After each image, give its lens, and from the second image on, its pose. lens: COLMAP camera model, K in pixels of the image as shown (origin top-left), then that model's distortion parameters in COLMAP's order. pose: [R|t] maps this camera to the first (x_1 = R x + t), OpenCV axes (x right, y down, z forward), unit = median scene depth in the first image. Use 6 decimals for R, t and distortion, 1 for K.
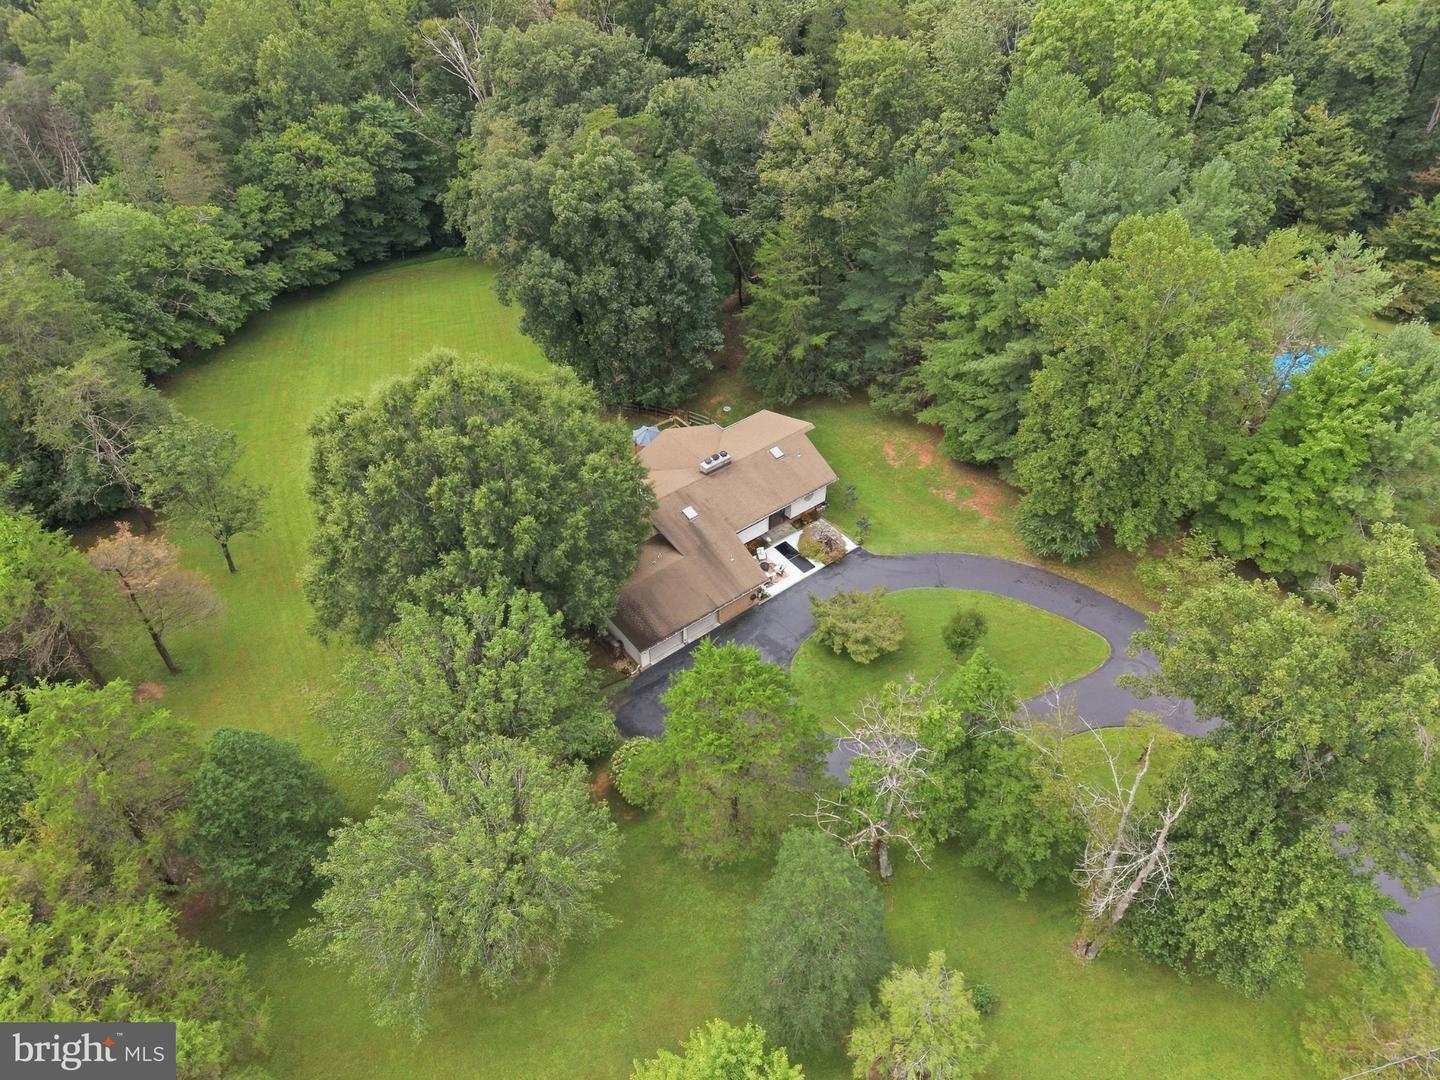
lens RADIAL K [[987.8, 0, 720.0], [0, 987.8, 540.0], [0, 0, 1]] dist [0.027265, -0.029076]
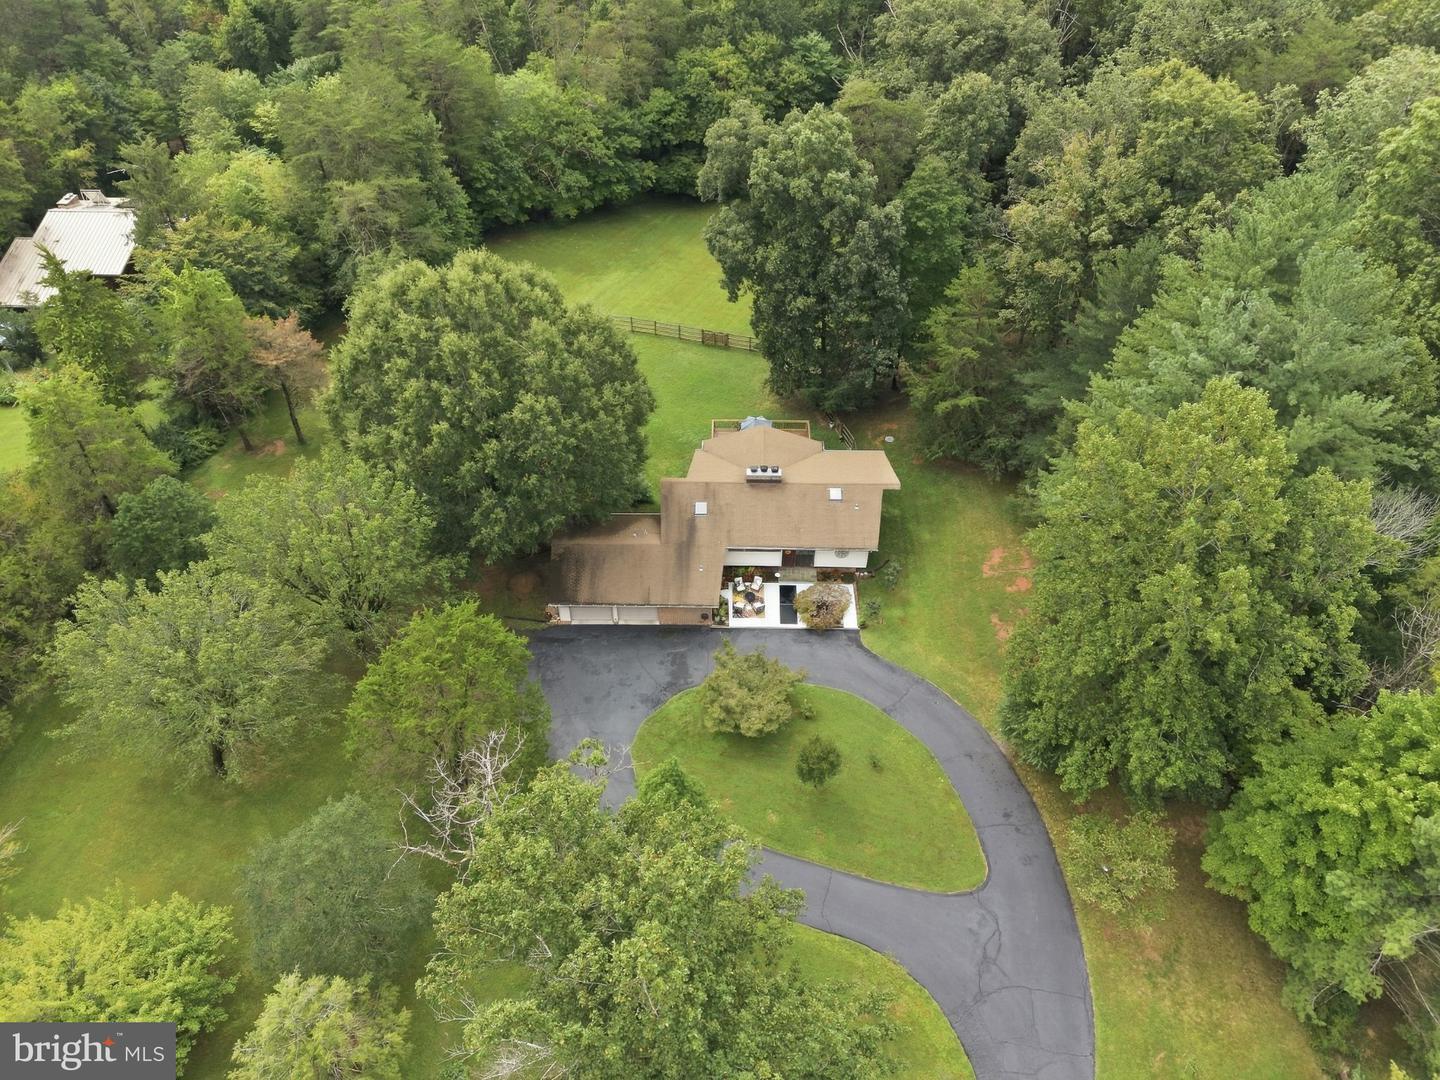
lens RADIAL K [[987.8, 0, 720.0], [0, 987.8, 540.0], [0, 0, 1]] dist [0.027265, -0.029076]
pose [[0.769916, 0.440735, -0.461500, 0.417631], [-0.426158, 0.893396, 0.142244, -0.137146], [0.474994, 0.087156, 0.875662, 0.169829]]
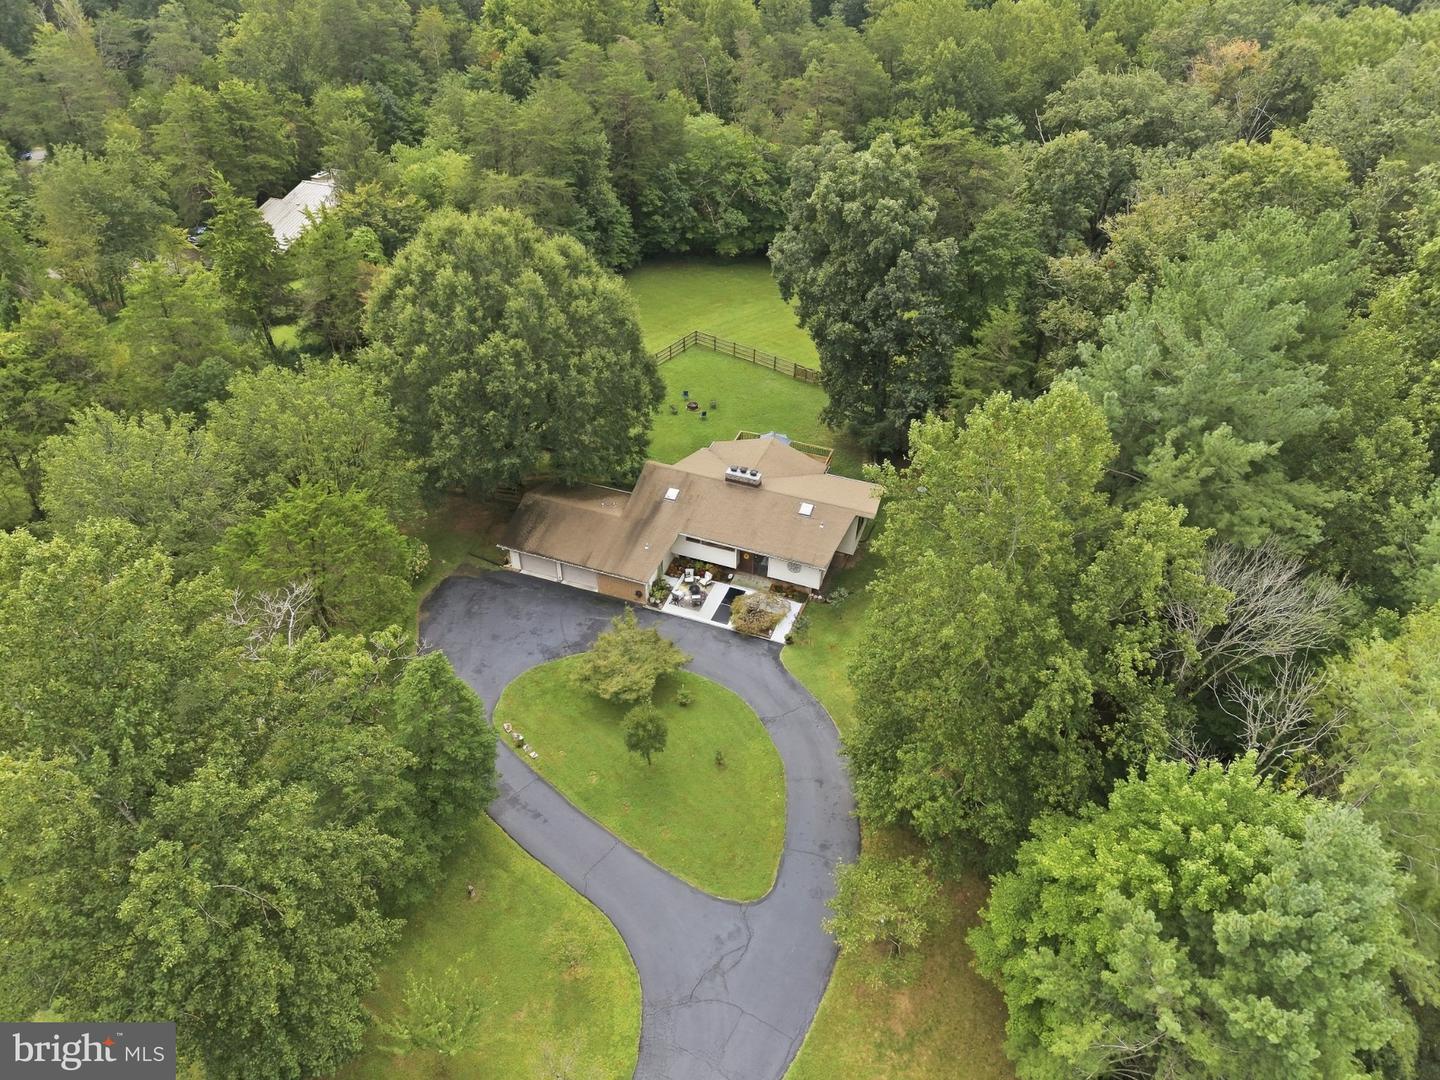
lens RADIAL K [[987.8, 0, 720.0], [0, 987.8, 540.0], [0, 0, 1]] dist [0.027265, -0.029076]
pose [[0.506115, 0.530786, -0.679790, 0.639963], [-0.581077, 0.792305, 0.186017, -0.188968], [0.637336, 0.300865, 0.709425, 0.346291]]
